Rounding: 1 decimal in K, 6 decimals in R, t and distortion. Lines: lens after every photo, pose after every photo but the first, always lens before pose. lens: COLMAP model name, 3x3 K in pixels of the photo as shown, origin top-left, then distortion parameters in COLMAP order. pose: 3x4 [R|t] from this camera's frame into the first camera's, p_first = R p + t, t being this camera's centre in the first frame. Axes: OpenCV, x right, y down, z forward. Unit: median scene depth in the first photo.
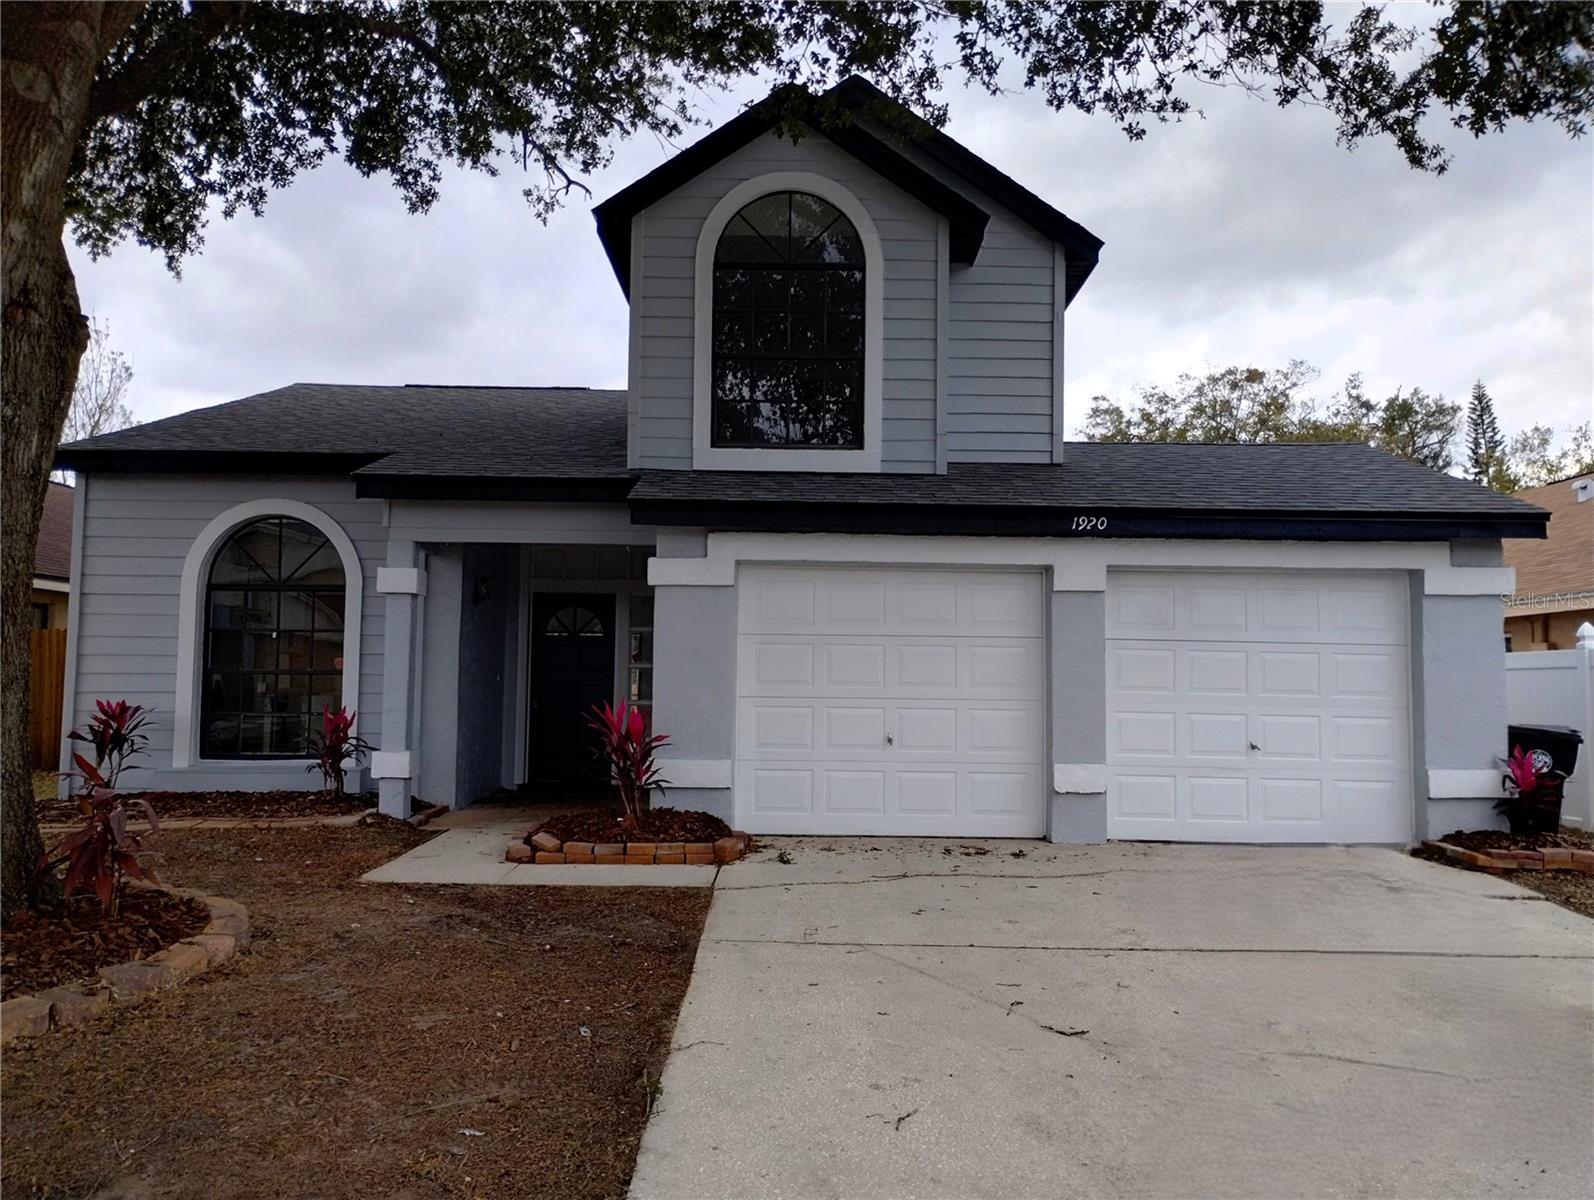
lens RADIAL K [[1304.8, 0, 799.0], [0, 1304.8, 586.6], [0, 0, 1]] dist [0.059028, -0.073712]
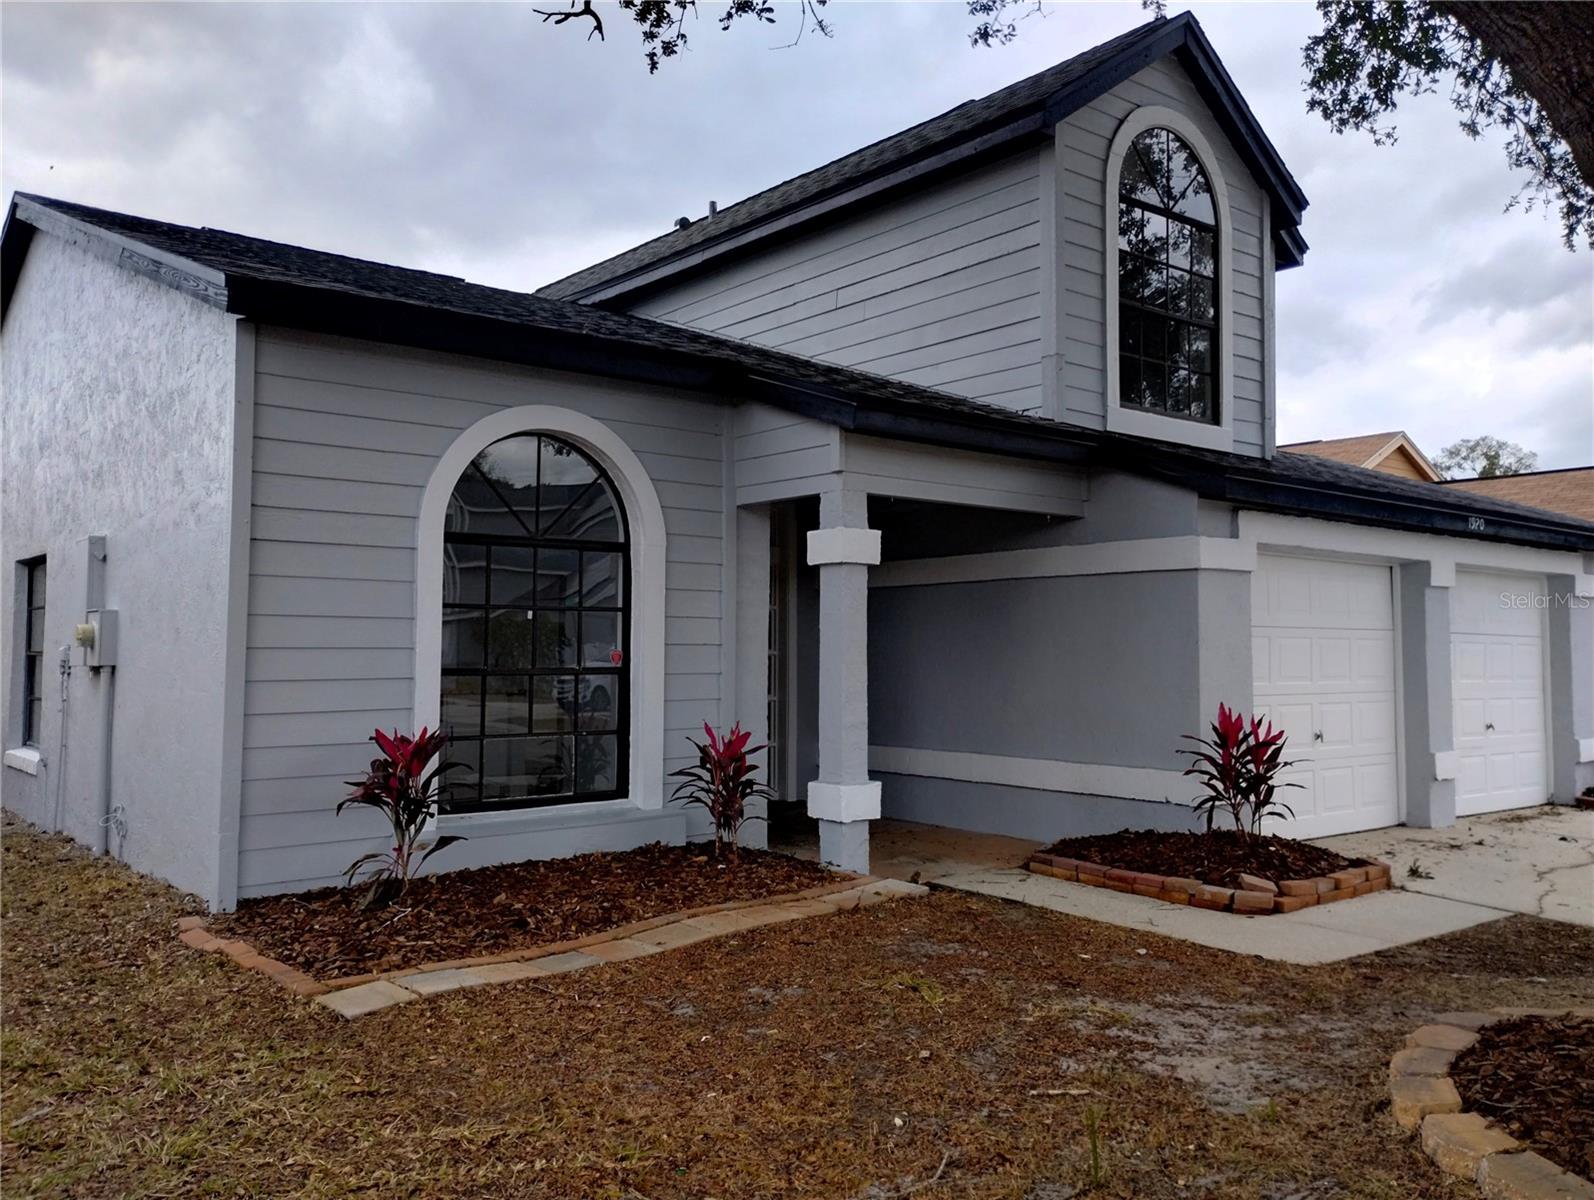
lens RADIAL K [[1304.8, 0, 762.7], [0, 1304.8, 562.6], [0, 0, 1]] dist [0.059028, -0.073712]
pose [[0.779588, 0.032519, 0.625448, -0.790898], [-0.042350, 0.999102, 0.000841, 0.006008], [-0.624859, -0.027144, 0.780265, 0.469093]]
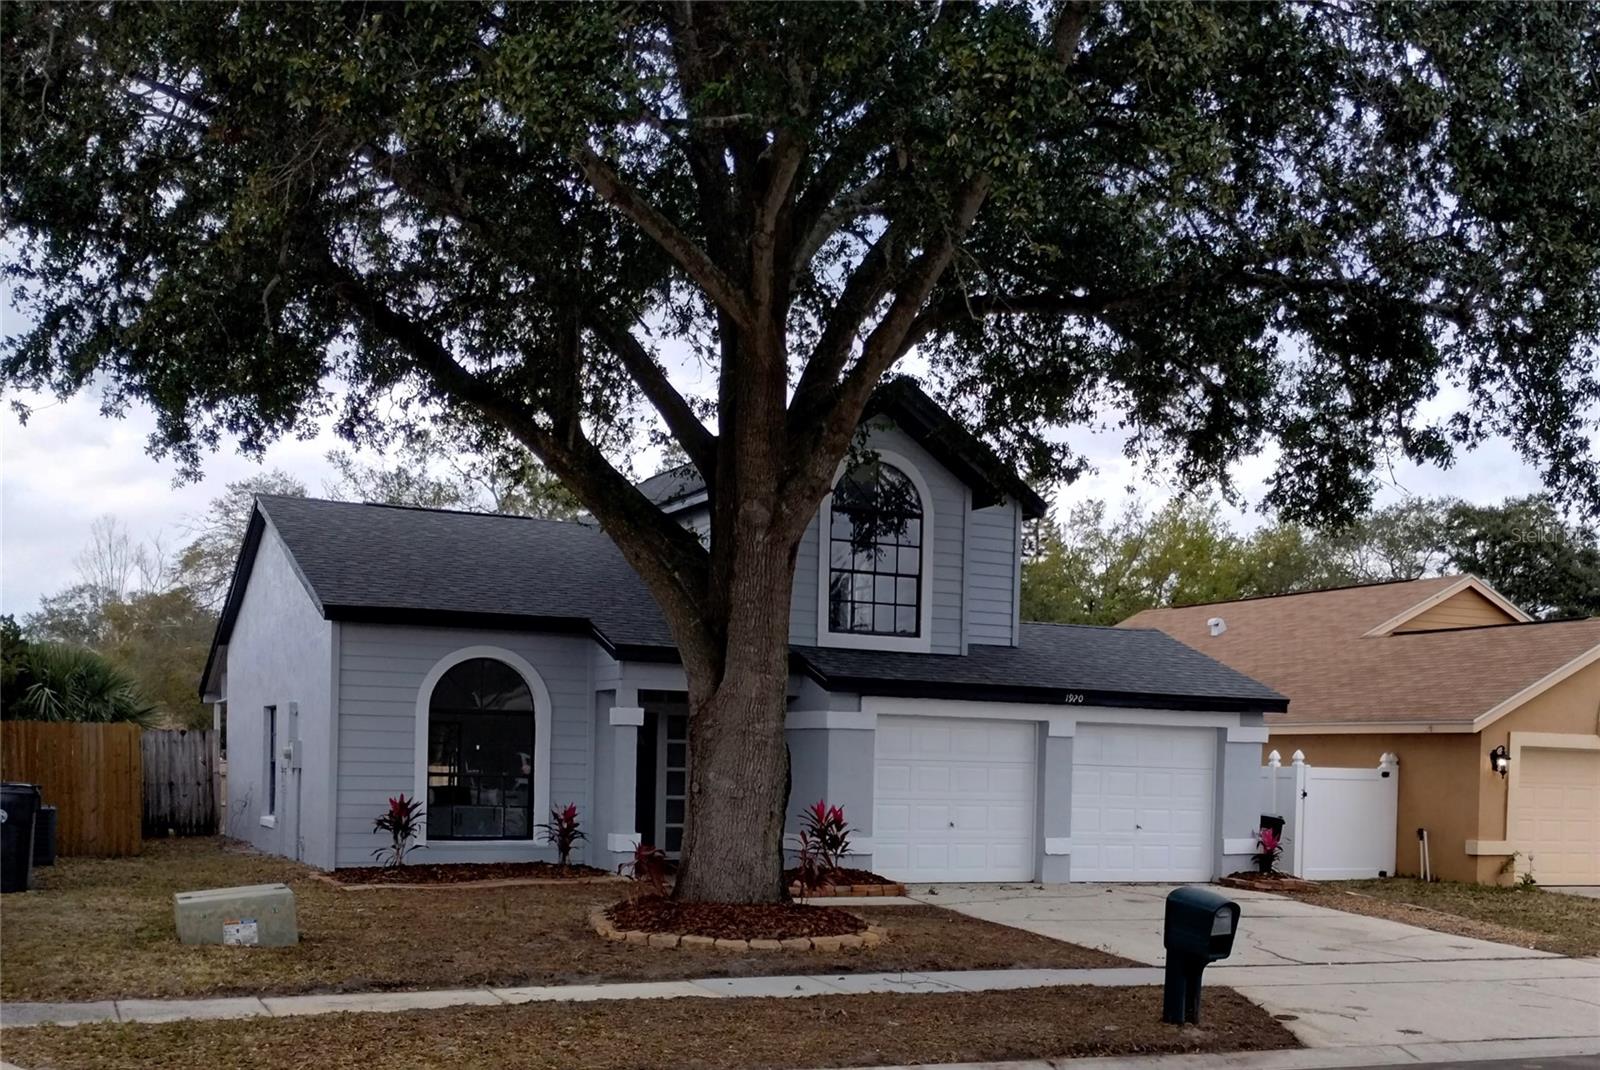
lens RADIAL K [[1860.9, 0, 907.7], [0, 1860.9, 702.6], [0, 0, 1]] dist [0.027007, 0.000000]
pose [[0.896302, 0.024589, 0.442762, -0.936735], [-0.046719, 0.998141, 0.039143, -0.113450], [-0.440976, -0.055769, 0.895785, -0.969522]]
